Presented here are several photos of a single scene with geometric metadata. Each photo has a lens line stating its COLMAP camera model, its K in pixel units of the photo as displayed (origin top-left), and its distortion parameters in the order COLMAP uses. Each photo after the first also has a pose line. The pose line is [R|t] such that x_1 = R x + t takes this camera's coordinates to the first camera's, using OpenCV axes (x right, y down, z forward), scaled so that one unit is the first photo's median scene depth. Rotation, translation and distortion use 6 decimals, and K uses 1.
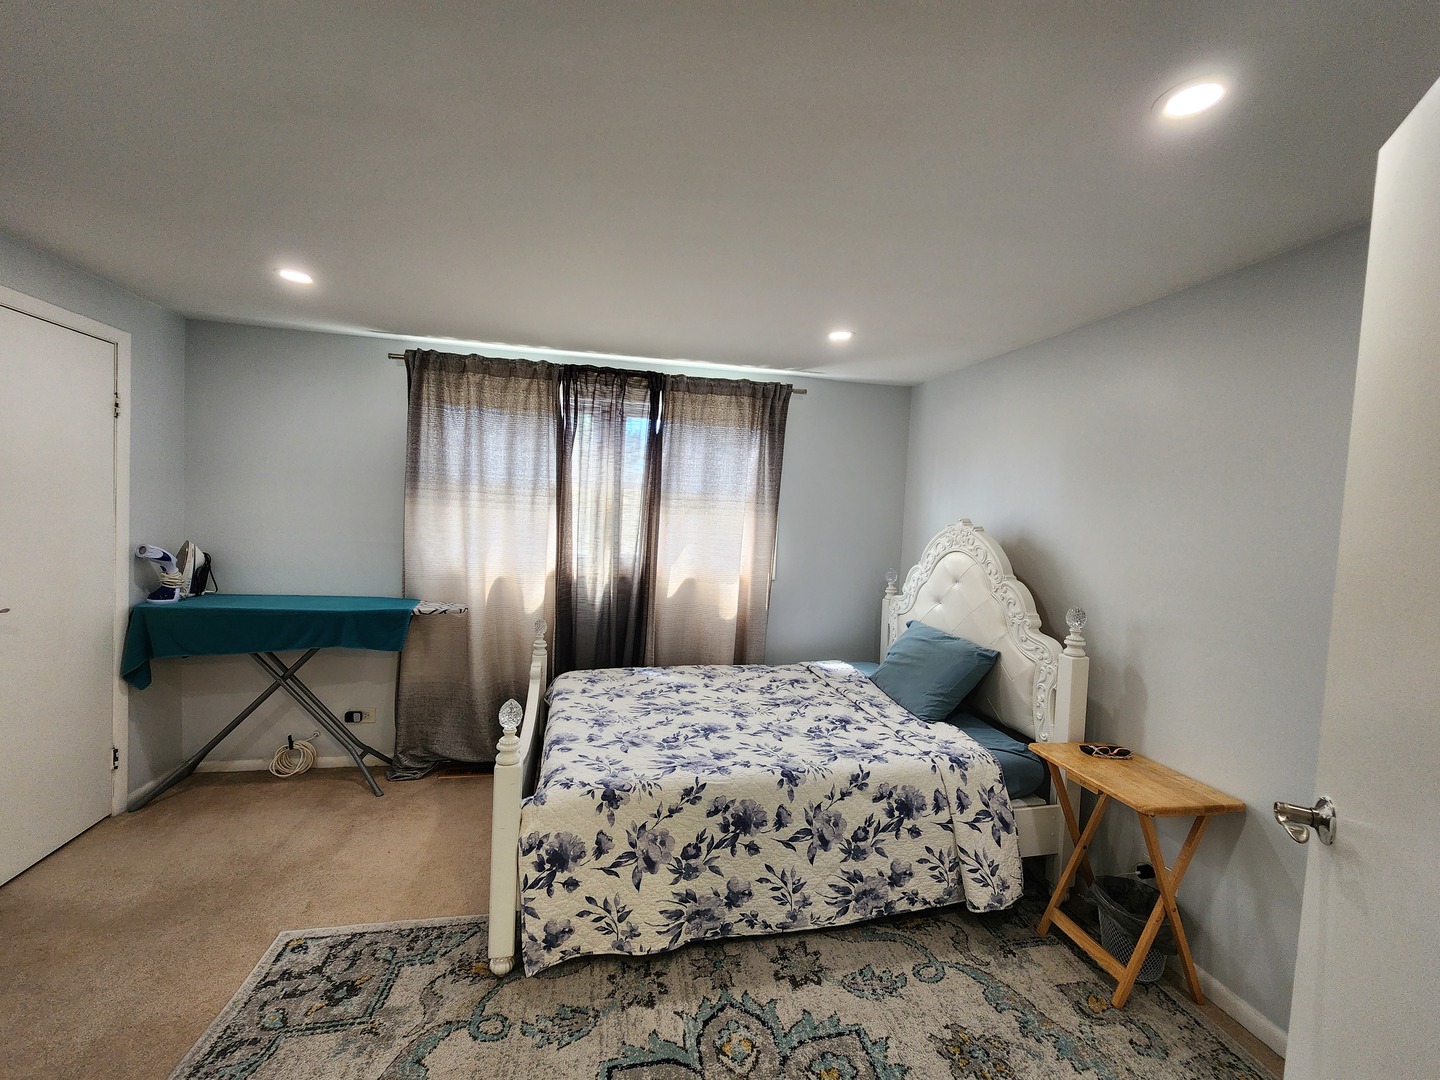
lens RADIAL K [[594.8, 0, 720.0], [0, 594.8, 540.0], [0, 0, 1]] dist [0.001277, -0.000218]
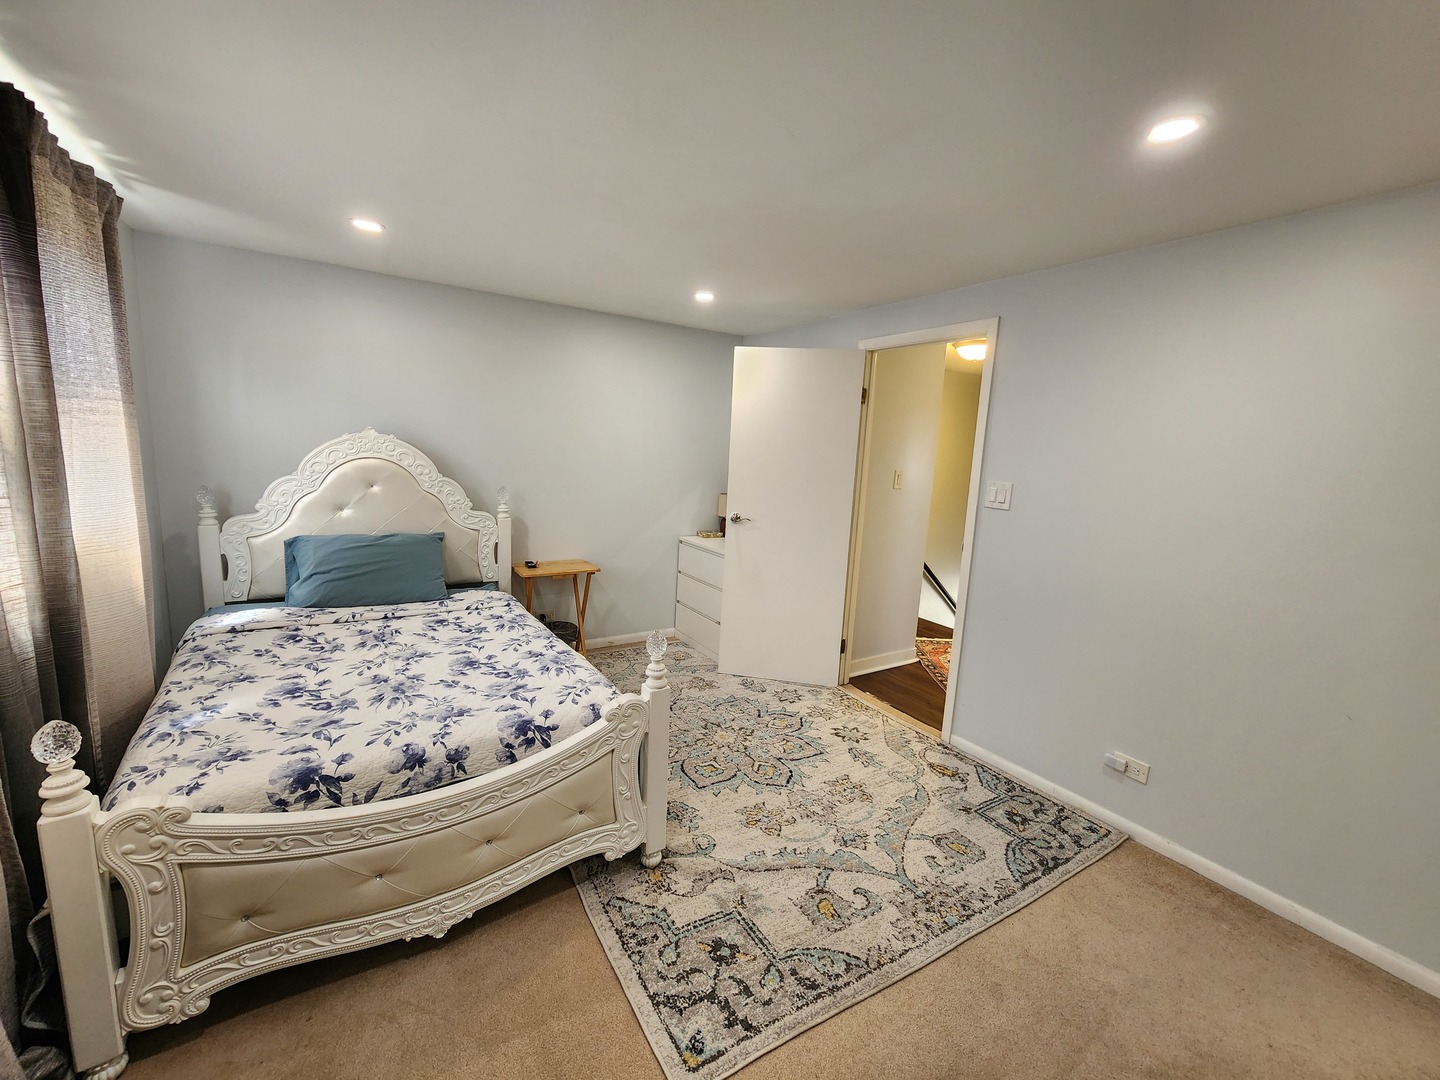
lens RADIAL K [[594.8, 0, 720.0], [0, 594.8, 540.0], [0, 0, 1]] dist [0.001277, -0.000218]
pose [[-0.345942, -0.207790, 0.914957, -1.049482], [-0.018607, 0.976496, 0.214731, -0.098756], [-0.938071, 0.057260, -0.341678, 0.976166]]
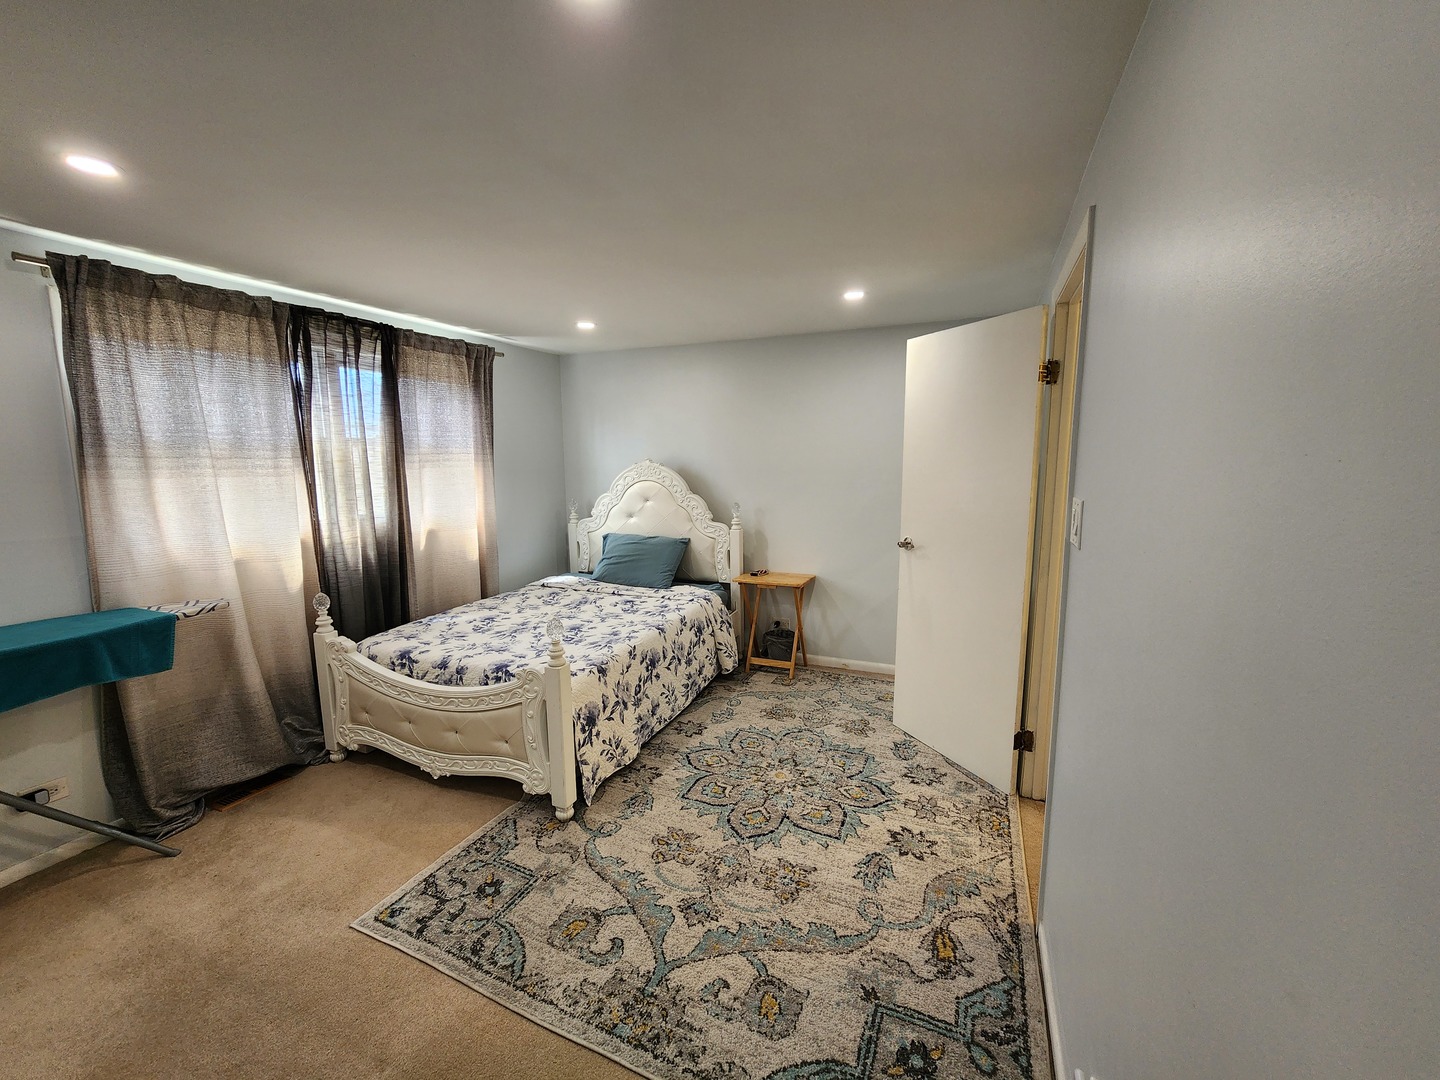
lens RADIAL K [[594.8, 0, 720.0], [0, 594.8, 540.0], [0, 0, 1]] dist [0.001277, -0.000218]
pose [[0.574970, -0.163741, 0.801622, -0.901103], [0.075180, 0.986198, 0.147519, -0.049874], [-0.814713, -0.024553, 0.579344, -0.033231]]
